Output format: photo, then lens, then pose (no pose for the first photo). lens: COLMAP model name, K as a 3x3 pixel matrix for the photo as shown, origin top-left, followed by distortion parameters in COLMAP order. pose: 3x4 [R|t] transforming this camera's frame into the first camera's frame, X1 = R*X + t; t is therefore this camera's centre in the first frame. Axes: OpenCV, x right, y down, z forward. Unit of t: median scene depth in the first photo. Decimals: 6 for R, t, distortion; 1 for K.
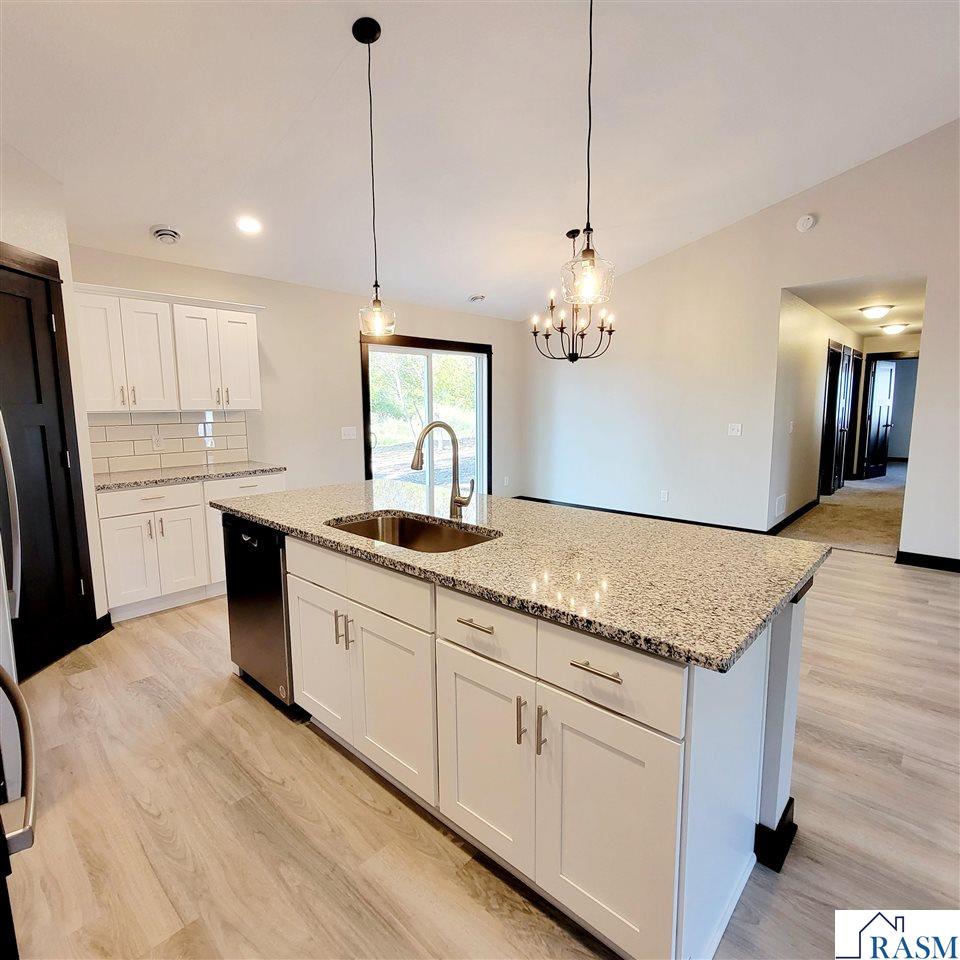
lens RADIAL K [[520.4, 0, 483.0], [0, 520.4, 470.5], [0, 0, 1]] dist [-0.004095, 0.000549]
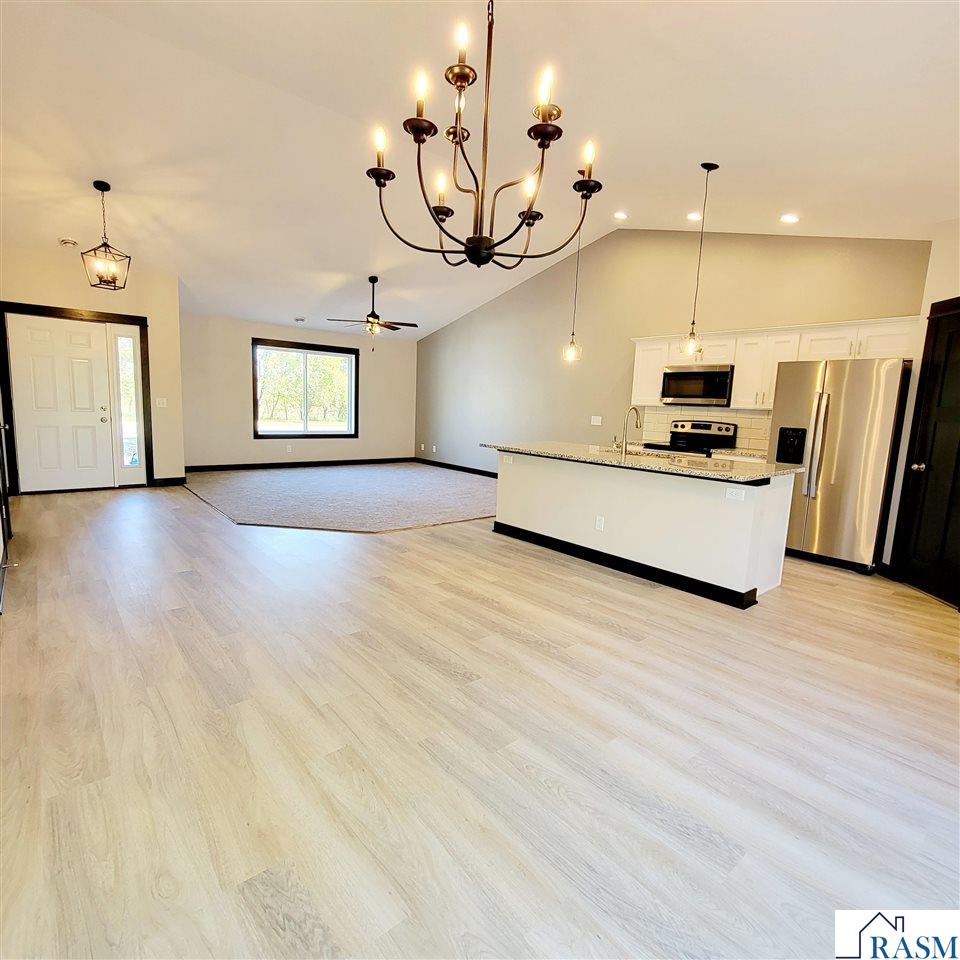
lens RADIAL K [[527.4, 0, 480.0], [0, 527.4, 480.0], [0, 0, 1]] dist [-0.007788, -0.001113]
pose [[-0.993165, -0.047213, 0.106748, 0.222381], [-0.016960, 0.963208, 0.268220, -0.284709], [-0.115484, 0.264576, -0.957425, 2.465310]]
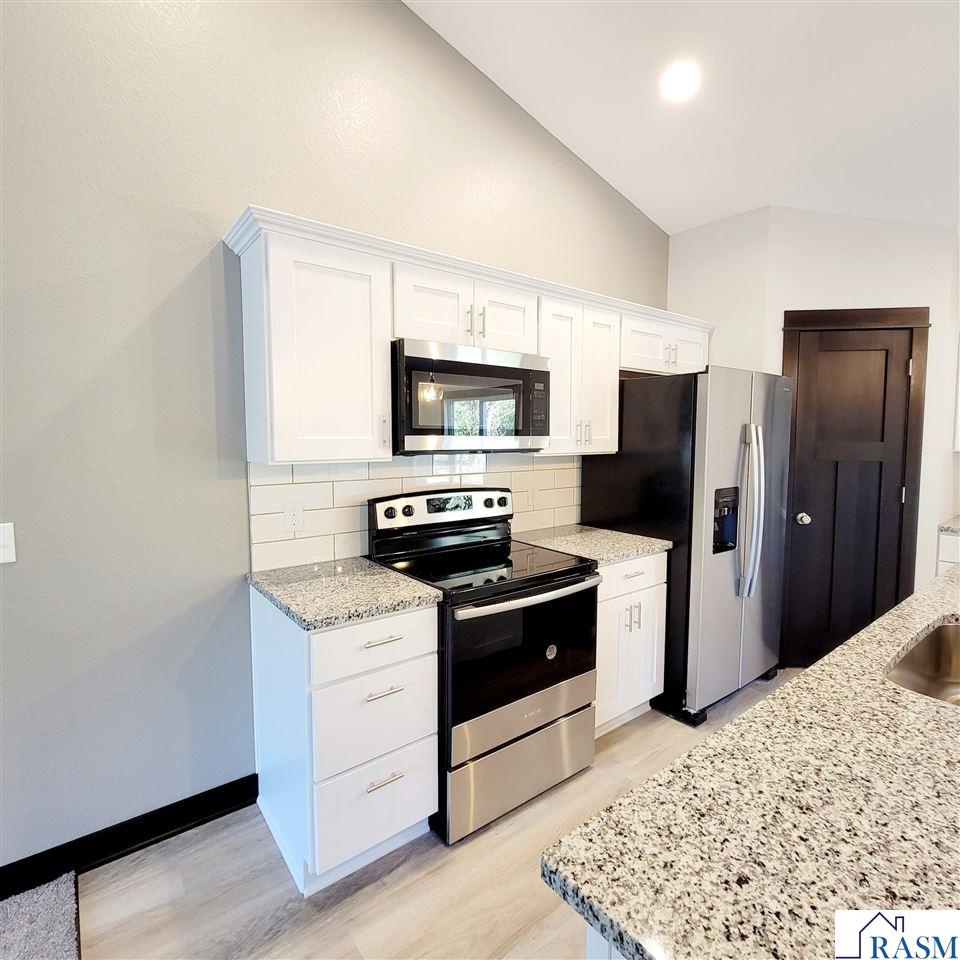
lens RADIAL K [[520.4, 0, 483.0], [0, 520.4, 470.5], [0, 0, 1]] dist [-0.004095, 0.000549]
pose [[-0.158222, 0.072161, -0.984763, 0.392902], [-0.125681, 0.987742, 0.092572, -0.064563], [0.979372, 0.138413, -0.147213, 0.340518]]
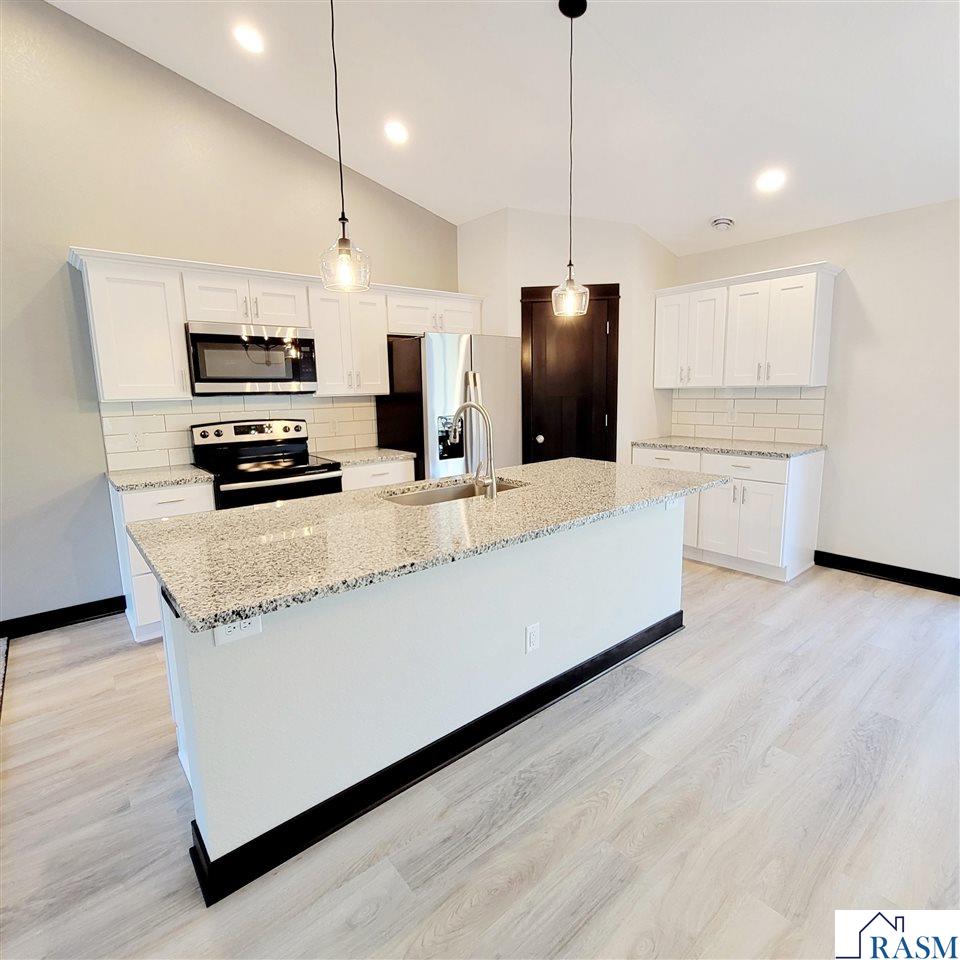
lens RADIAL K [[520.4, 0, 483.0], [0, 520.4, 470.5], [0, 0, 1]] dist [-0.004095, 0.000549]
pose [[-0.125808, 0.165437, -0.978163, 0.775981], [-0.107373, 0.977934, 0.179208, -0.117794], [0.986227, 0.127574, -0.105268, 0.892193]]
